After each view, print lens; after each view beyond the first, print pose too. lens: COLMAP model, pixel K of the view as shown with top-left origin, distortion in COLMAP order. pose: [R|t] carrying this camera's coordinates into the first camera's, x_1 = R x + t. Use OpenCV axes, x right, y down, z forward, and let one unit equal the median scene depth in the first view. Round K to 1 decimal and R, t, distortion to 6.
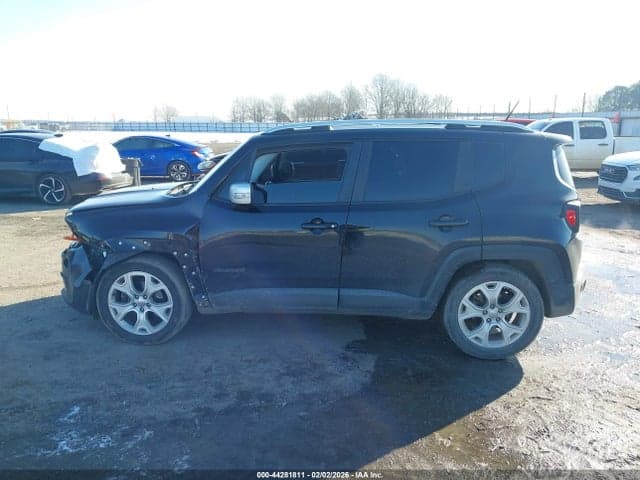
lens RADIAL K [[508.4, 0, 312.6], [0, 508.4, 239.2], [0, 0, 1]] dist [0.082522, -0.121574]
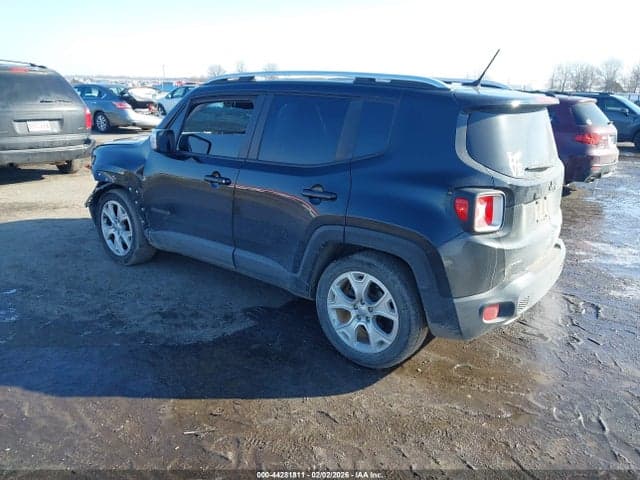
lens RADIAL K [[508.4, 0, 312.6], [0, 508.4, 239.2], [0, 0, 1]] dist [0.082522, -0.121574]
pose [[0.824689, 0.182513, -0.535329, 0.706717], [-0.151490, 0.983199, 0.101834, -0.041114], [0.544921, -0.002885, 0.838482, 0.263341]]
